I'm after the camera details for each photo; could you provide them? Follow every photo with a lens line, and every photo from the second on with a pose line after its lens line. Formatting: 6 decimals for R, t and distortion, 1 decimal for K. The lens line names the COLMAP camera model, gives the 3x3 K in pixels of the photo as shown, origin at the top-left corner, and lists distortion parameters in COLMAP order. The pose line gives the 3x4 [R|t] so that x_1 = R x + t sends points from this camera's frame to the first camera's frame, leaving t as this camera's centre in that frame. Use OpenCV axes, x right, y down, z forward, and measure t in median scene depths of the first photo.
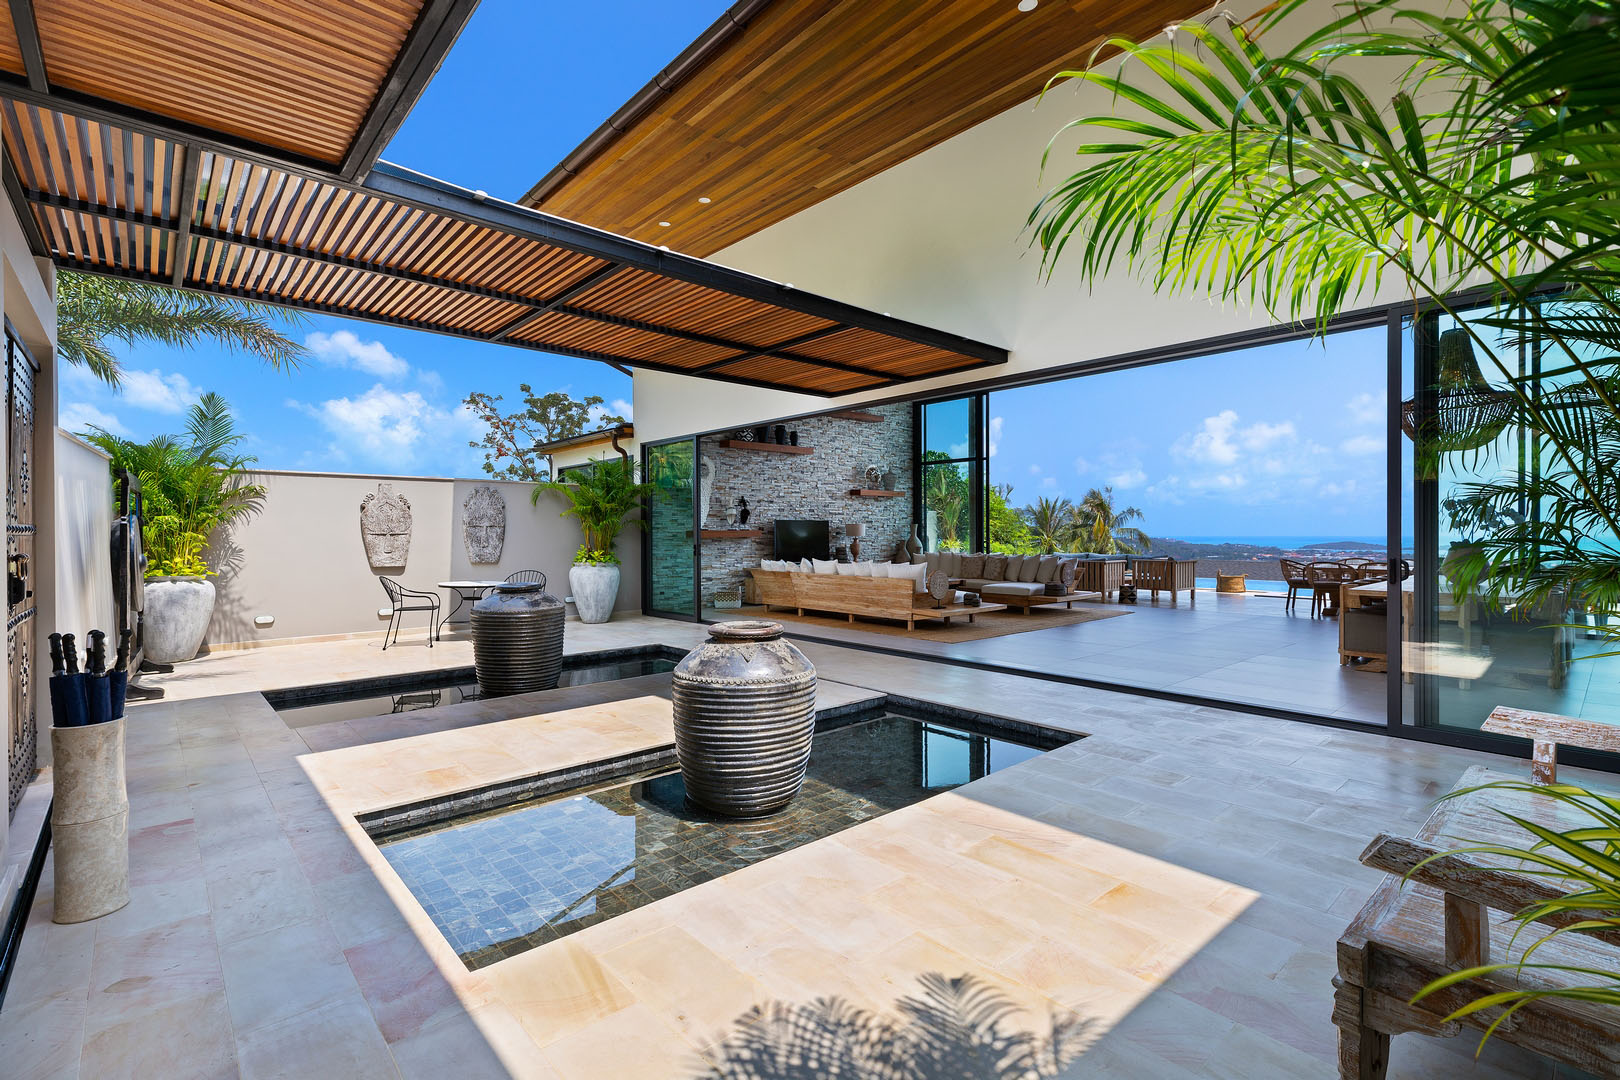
lens RADIAL K [[734.5, 0, 818.5], [0, 734.5, 542.2], [0, 0, 1]] dist [0.002100, 0.000218]
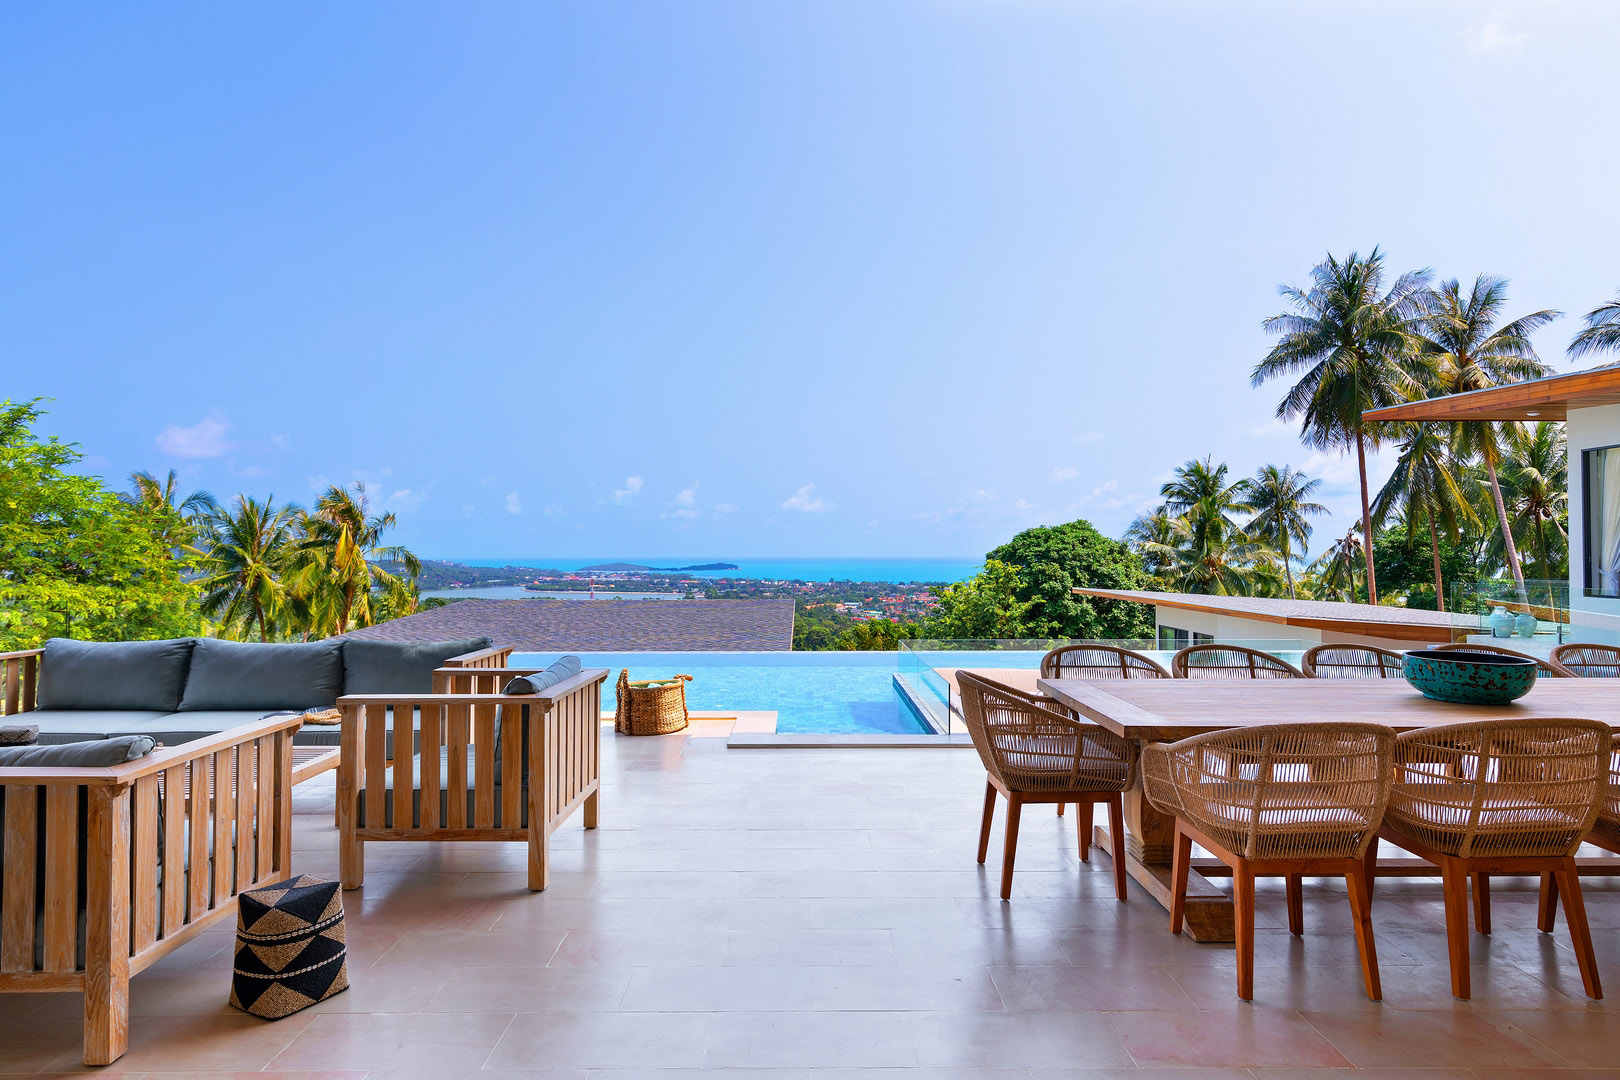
lens RADIAL K [[882.8, 0, 801.3], [0, 882.8, 538.7], [0, 0, 1]] dist [-0.006033, 0.000726]
pose [[0.676661, 0.013003, 0.736180, 0.306161], [0.009547, 0.999605, -0.026432, -0.010382], [-0.736233, 0.024914, 0.676269, 0.672573]]
